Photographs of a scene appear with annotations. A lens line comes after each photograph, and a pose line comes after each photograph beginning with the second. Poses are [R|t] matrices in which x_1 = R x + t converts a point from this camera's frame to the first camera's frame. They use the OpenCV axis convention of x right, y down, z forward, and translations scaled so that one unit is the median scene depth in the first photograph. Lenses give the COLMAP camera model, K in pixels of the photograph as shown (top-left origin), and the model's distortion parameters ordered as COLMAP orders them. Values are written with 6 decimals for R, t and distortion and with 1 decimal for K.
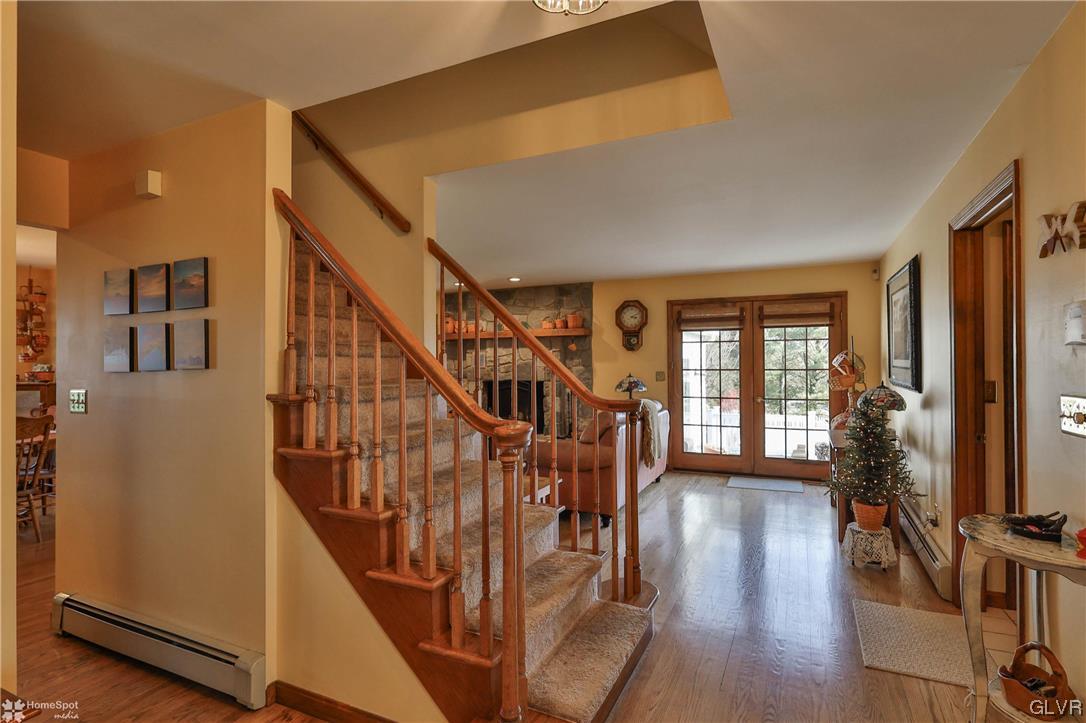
lens RADIAL K [[544.0, 0, 548.5], [0, 544.0, 359.7], [0, 0, 1]] dist [0.006221, 0.000413]
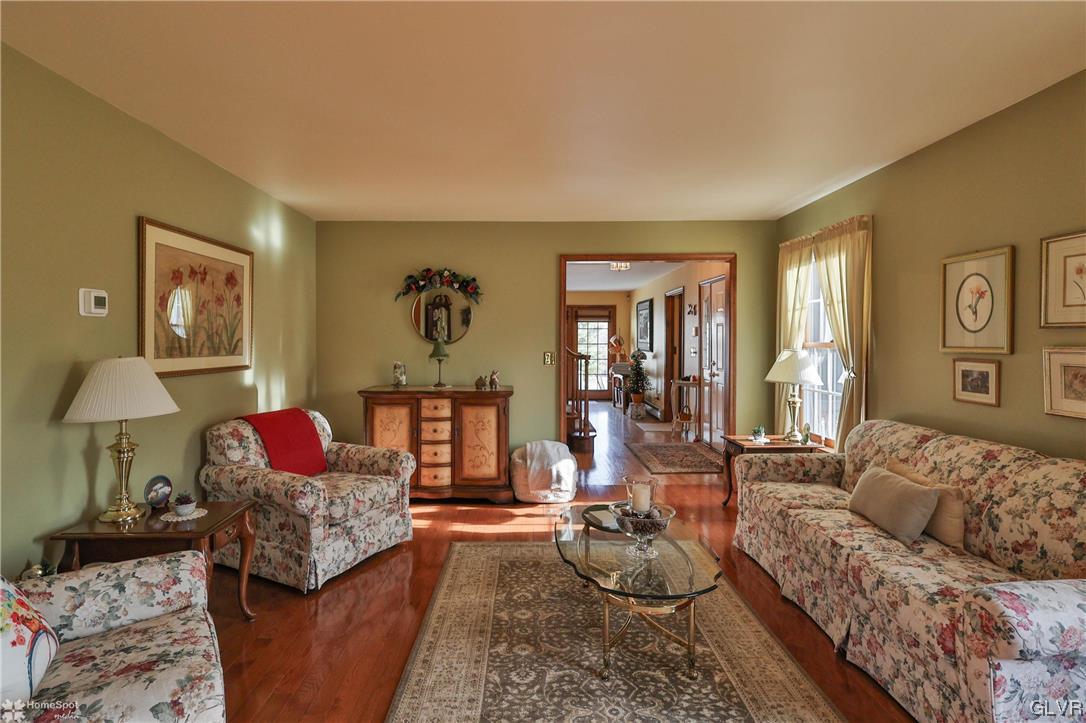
lens RADIAL K [[544.0, 0, 541.1], [0, 544.0, 351.9], [0, 0, 1]] dist [0.006221, 0.000413]
pose [[0.896653, -0.001930, 0.442729, -0.608248], [-0.009629, 0.999669, 0.023860, 0.001626], [-0.442628, -0.025658, 0.896338, -0.699976]]
